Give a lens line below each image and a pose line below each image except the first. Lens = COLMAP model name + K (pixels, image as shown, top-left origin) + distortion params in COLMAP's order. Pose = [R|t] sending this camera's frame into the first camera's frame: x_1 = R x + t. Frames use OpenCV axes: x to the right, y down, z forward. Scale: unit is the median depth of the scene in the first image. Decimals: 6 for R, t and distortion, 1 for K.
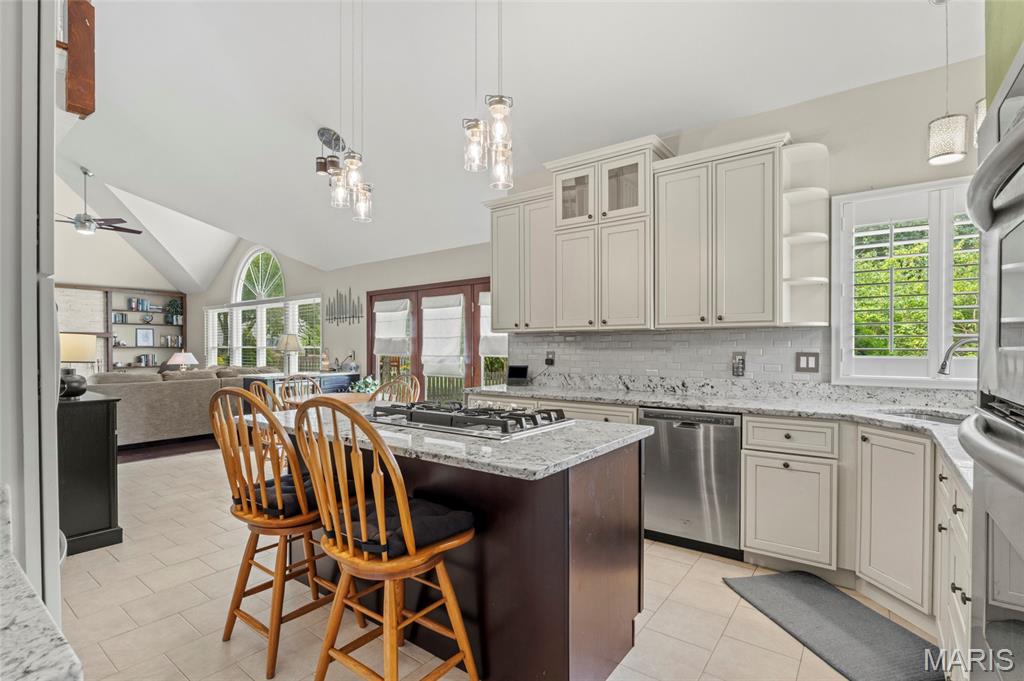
lens RADIAL K [[490.4, 0, 510.9], [0, 490.4, 348.1], [0, 0, 1]] dist [-0.002781, -0.000020]
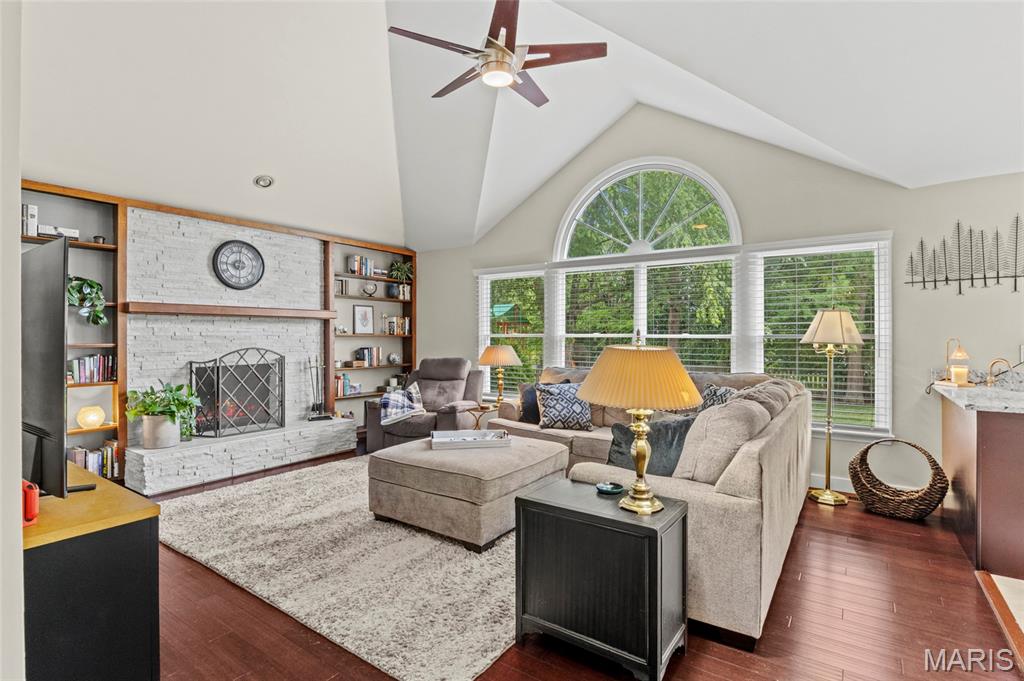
lens RADIAL K [[490.4, 0, 513.4], [0, 490.4, 335.5], [0, 0, 1]] dist [-0.002781, -0.000020]
pose [[0.998852, 0.000729, 0.047904, -0.595157], [-0.000882, 0.999995, 0.003176, -0.004168], [-0.047901, -0.003215, 0.998847, 0.378251]]
